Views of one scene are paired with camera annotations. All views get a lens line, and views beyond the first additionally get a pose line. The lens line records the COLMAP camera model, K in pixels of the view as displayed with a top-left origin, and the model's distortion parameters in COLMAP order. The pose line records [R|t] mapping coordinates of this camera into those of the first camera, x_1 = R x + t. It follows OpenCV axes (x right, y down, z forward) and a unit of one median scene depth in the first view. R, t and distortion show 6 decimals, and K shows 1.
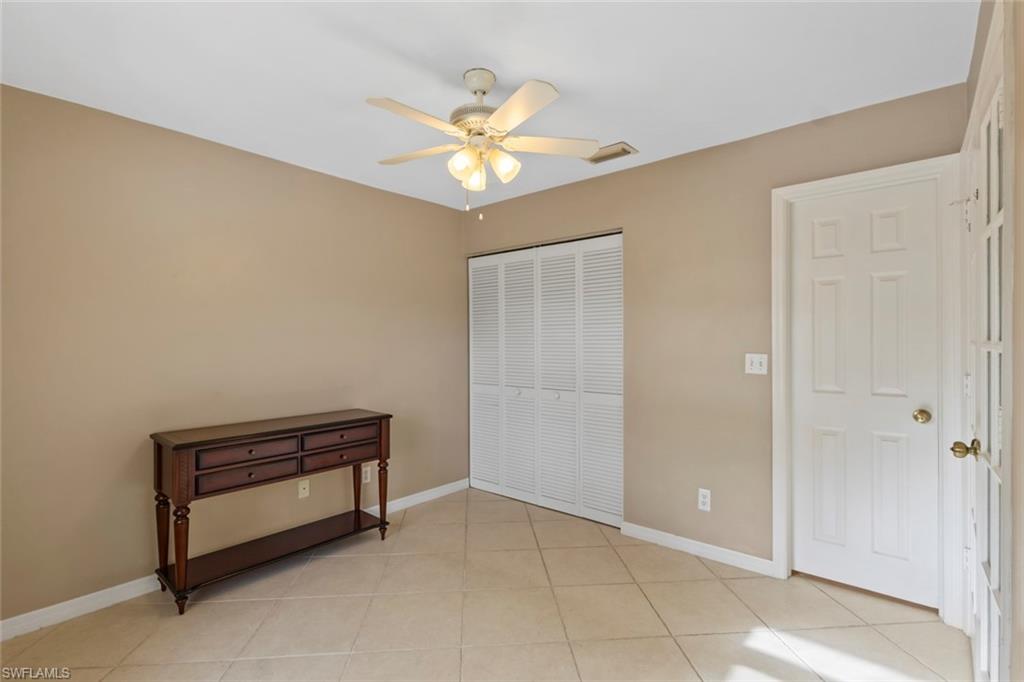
lens RADIAL K [[478.2, 0, 516.6], [0, 478.2, 339.5], [0, 0, 1]] dist [-0.005563, 0.004059]
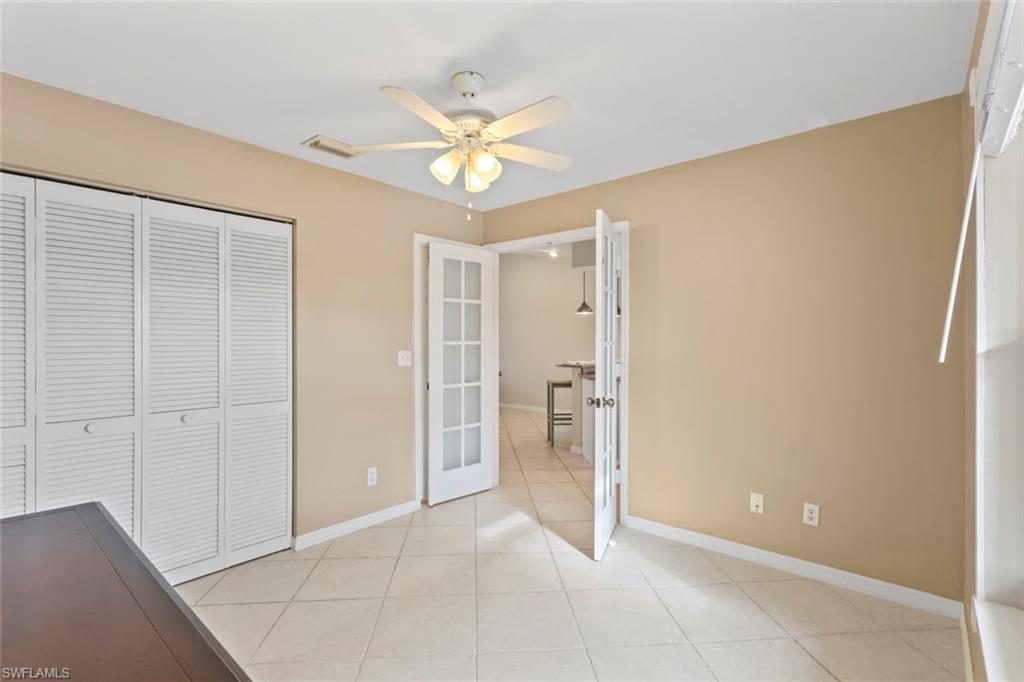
lens RADIAL K [[478.2, 0, 510.7], [0, 478.2, 338.5], [0, 0, 1]] dist [-0.005563, 0.004059]
pose [[0.011715, 0.010744, 0.999874, -0.772487], [0.004833, 0.999930, -0.010801, 0.010230], [-0.999920, 0.004959, 0.011662, 0.634868]]
